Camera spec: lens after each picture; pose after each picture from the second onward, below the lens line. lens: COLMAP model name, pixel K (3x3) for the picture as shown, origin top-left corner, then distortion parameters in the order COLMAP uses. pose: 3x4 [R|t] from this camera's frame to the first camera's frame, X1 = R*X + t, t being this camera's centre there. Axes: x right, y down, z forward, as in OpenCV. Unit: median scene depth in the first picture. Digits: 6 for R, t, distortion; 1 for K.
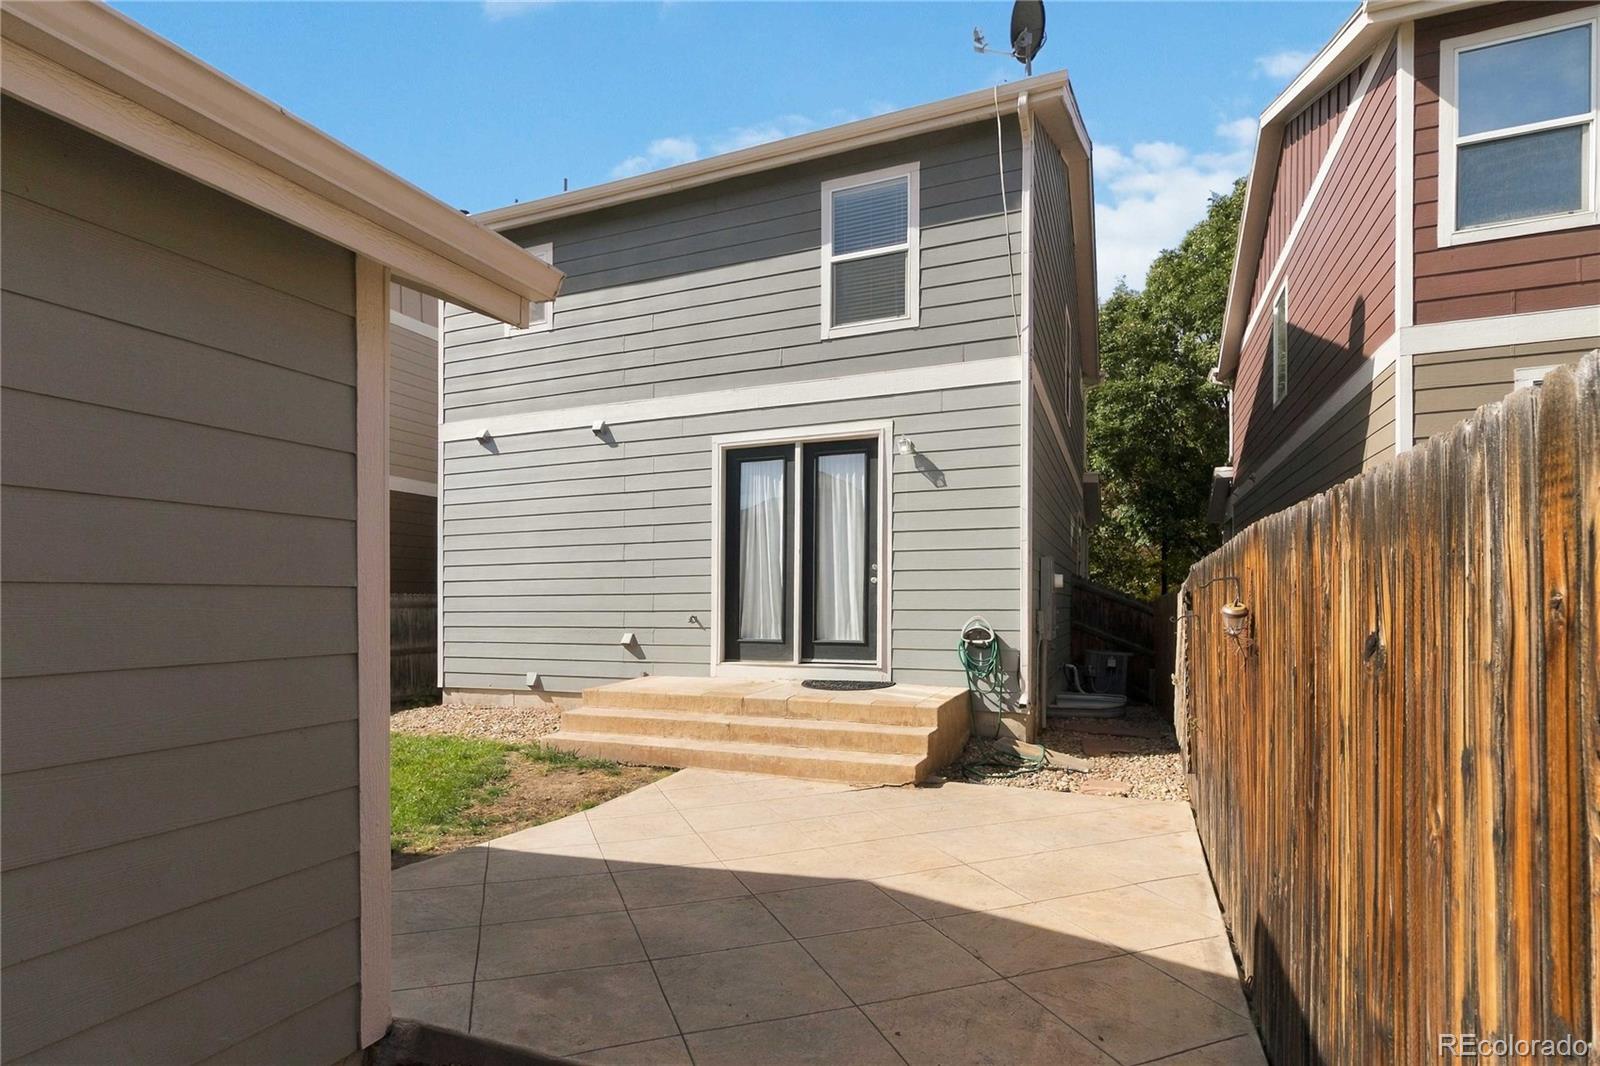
lens RADIAL K [[772.6, 0, 804.0], [0, 772.6, 610.7], [0, 0, 1]] dist [-0.015747, 0.000037]
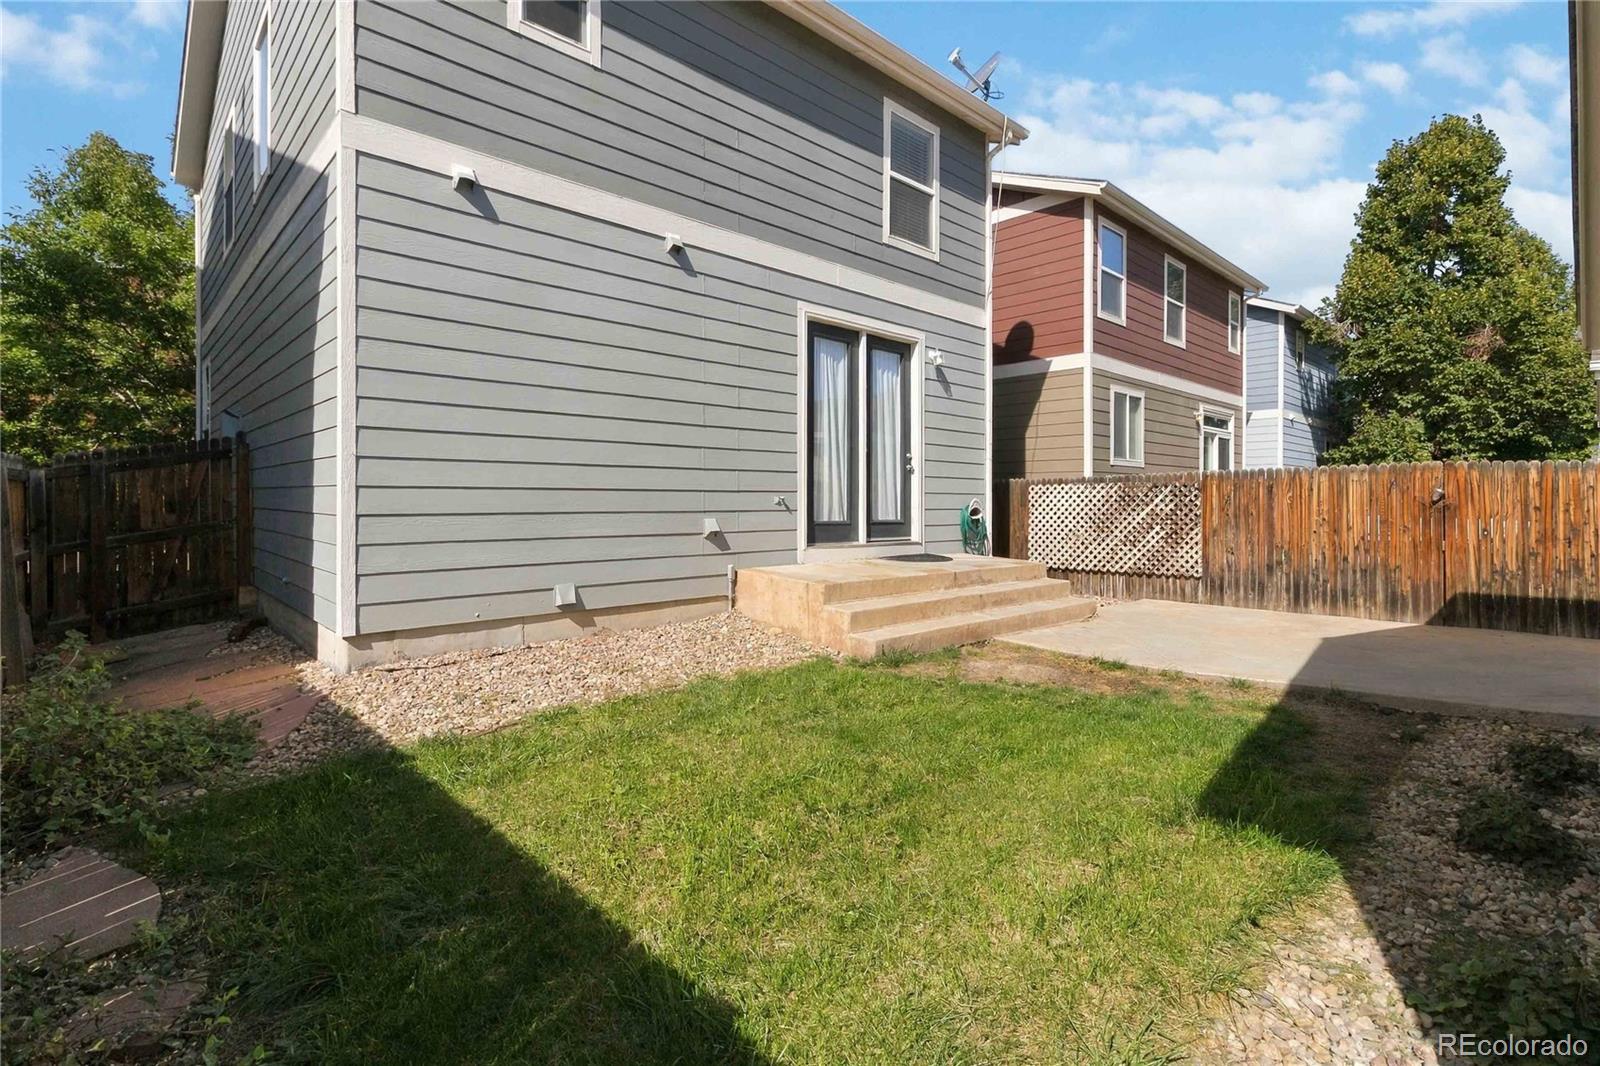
lens RADIAL K [[757.1, 0, 800.0], [0, 757.1, 533.0], [0, 0, 1]] dist [-0.053184, 0.000008]
pose [[0.417493, -0.038377, 0.907869, -0.996115], [-0.002364, 0.999058, 0.043319, 0.010744], [-0.908677, -0.020232, 0.417009, 0.658736]]
